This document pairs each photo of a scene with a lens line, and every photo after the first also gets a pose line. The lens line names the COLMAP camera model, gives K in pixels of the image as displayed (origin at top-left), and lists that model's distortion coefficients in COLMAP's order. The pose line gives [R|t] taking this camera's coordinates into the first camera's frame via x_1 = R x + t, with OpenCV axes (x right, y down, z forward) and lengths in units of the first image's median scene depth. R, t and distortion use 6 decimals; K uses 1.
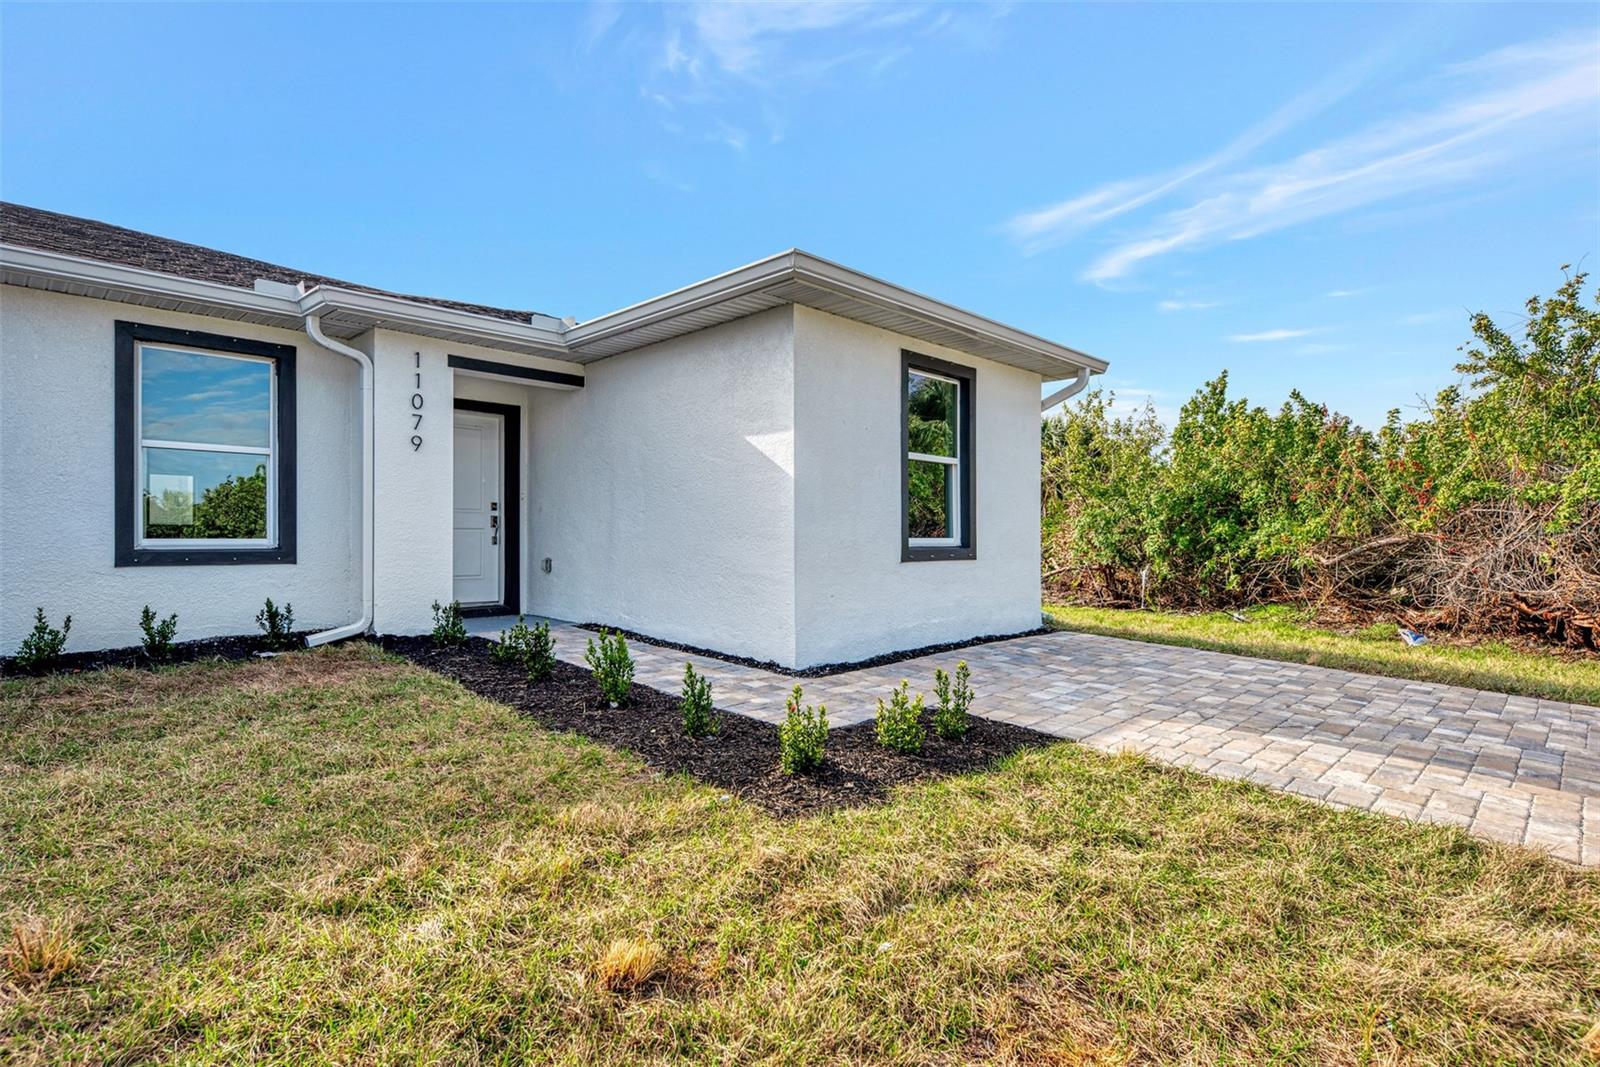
lens RADIAL K [[797.0, 0, 786.7], [0, 797.0, 538.6], [0, 0, 1]] dist [0.018972, 0.000489]
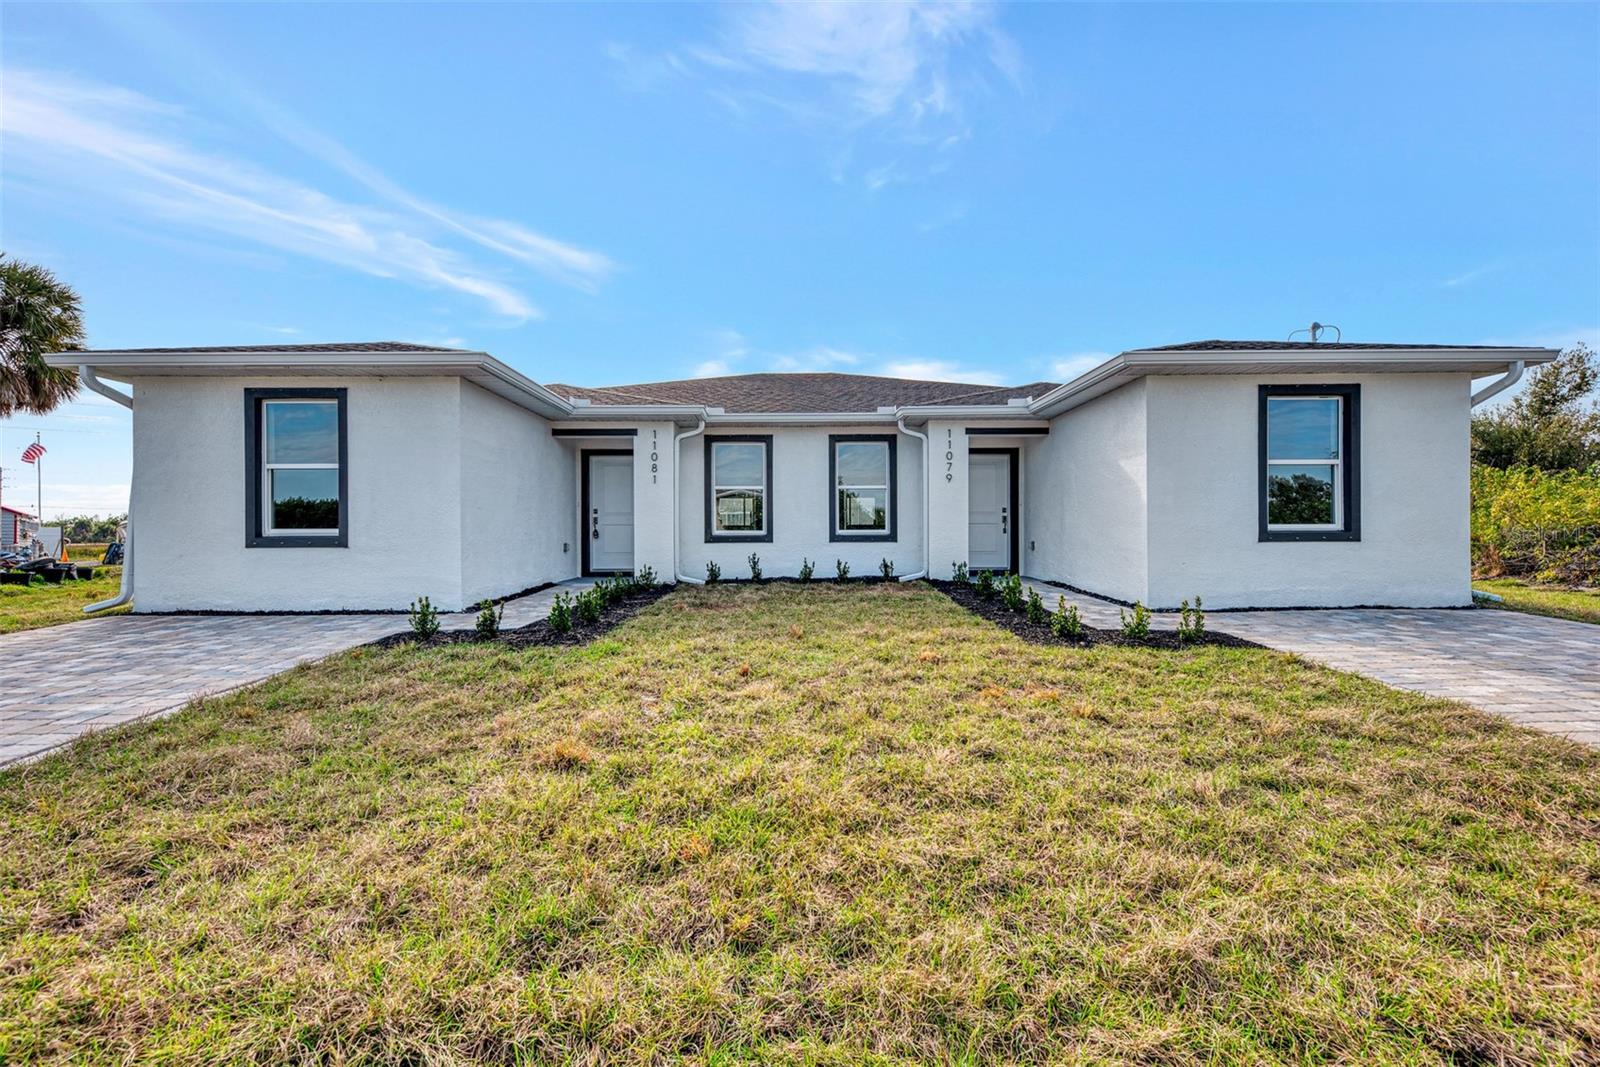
lens RADIAL K [[661.9, 0, 799.2], [0, 661.9, 539.5], [0, 0, 1]] dist [0.008723, 0.001006]
pose [[0.715542, -0.000675, -0.698569, 0.334738], [0.004611, 0.999982, 0.003758, 0.015392], [0.698554, -0.005910, 0.715532, -0.321582]]
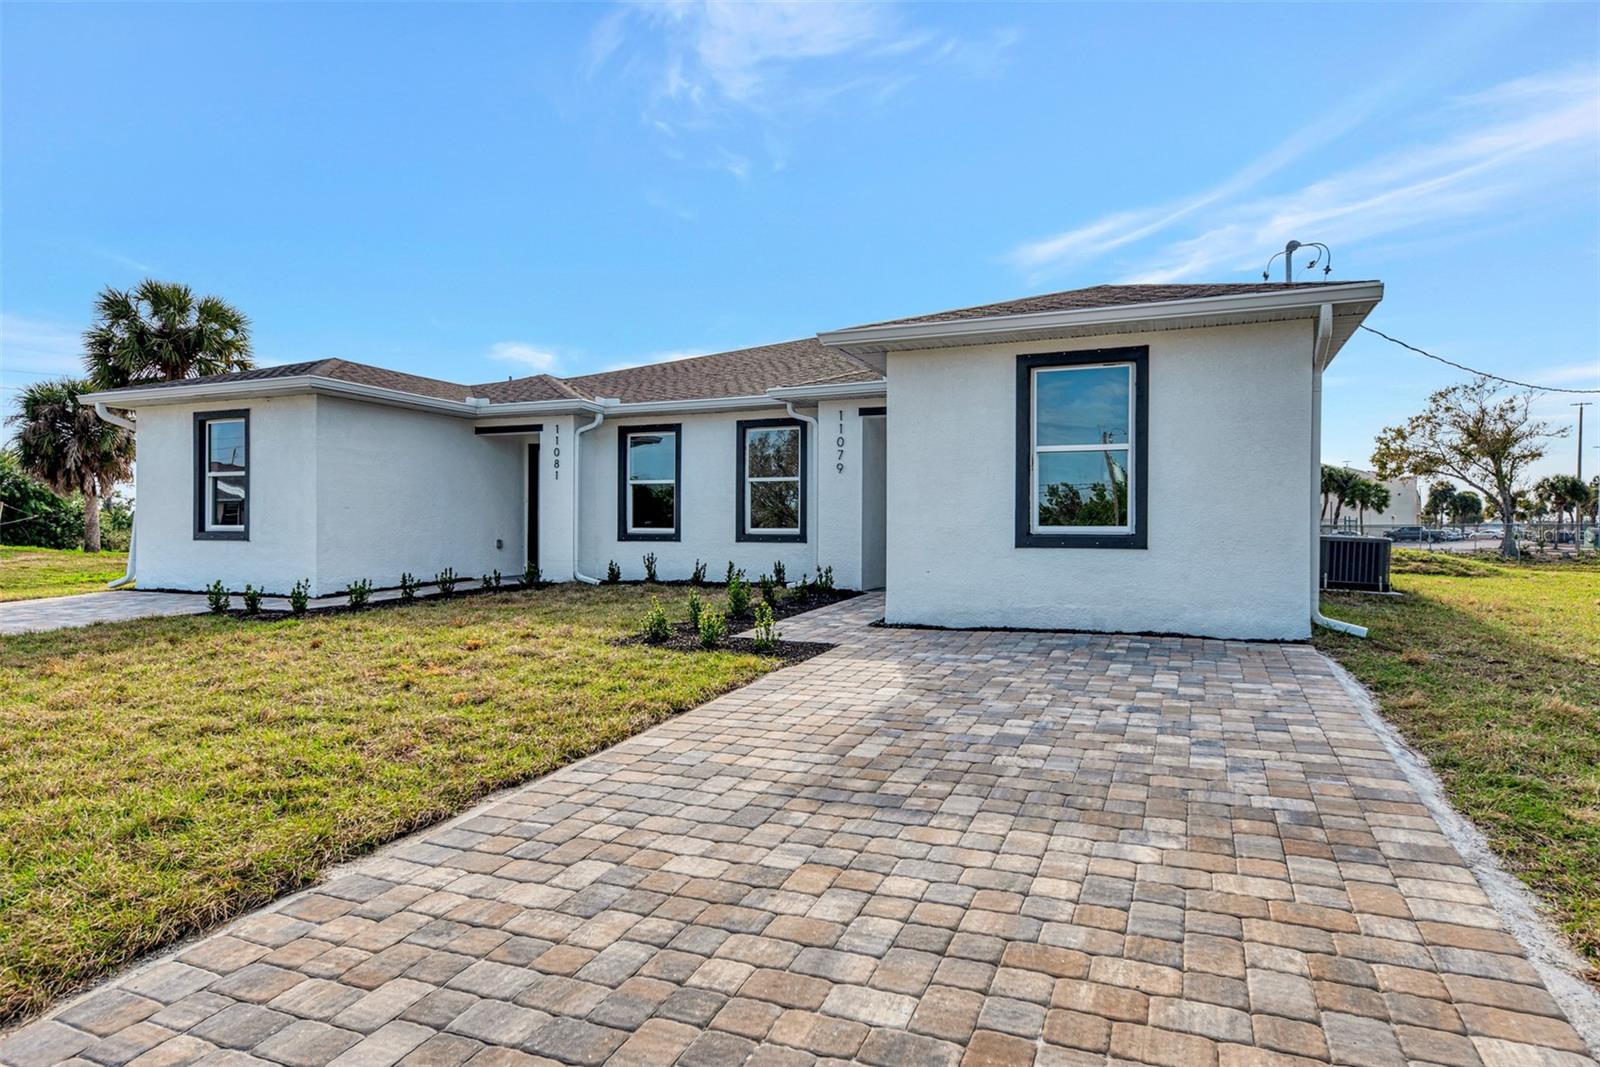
lens RADIAL K [[918.5, 0, 806.1], [0, 918.5, 533.4], [0, 0, 1]] dist [0.004539, 0.002444]
pose [[0.383599, 0.001956, -0.923498, 1.083899], [-0.004727, 0.999989, 0.000155, 0.009538], [0.923488, 0.004306, 0.383604, 0.214934]]
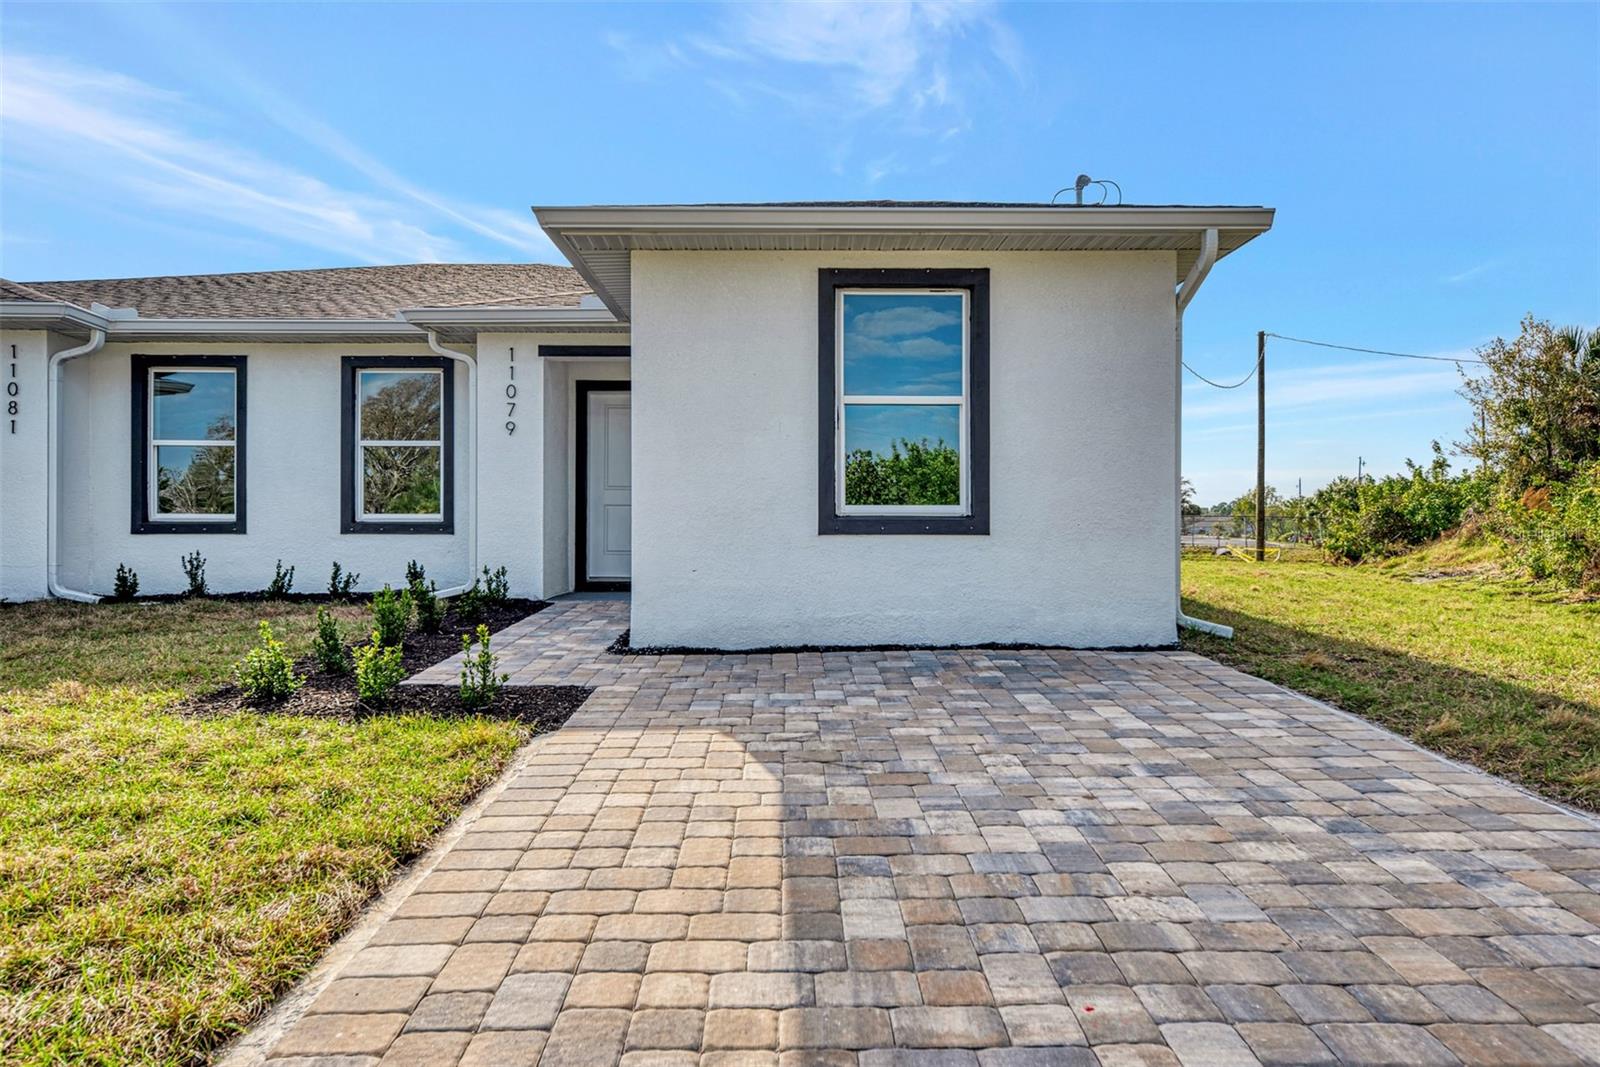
lens RADIAL K [[1029.0, 0, 797.7], [0, 1029.0, 527.1], [0, 0, 1]] dist [0.012315, 0.007260]
pose [[0.716126, -0.001688, -0.697969, 0.760551], [-0.000644, 0.999995, -0.003080, 0.022171], [0.697971, 0.002656, 0.716121, 0.218745]]
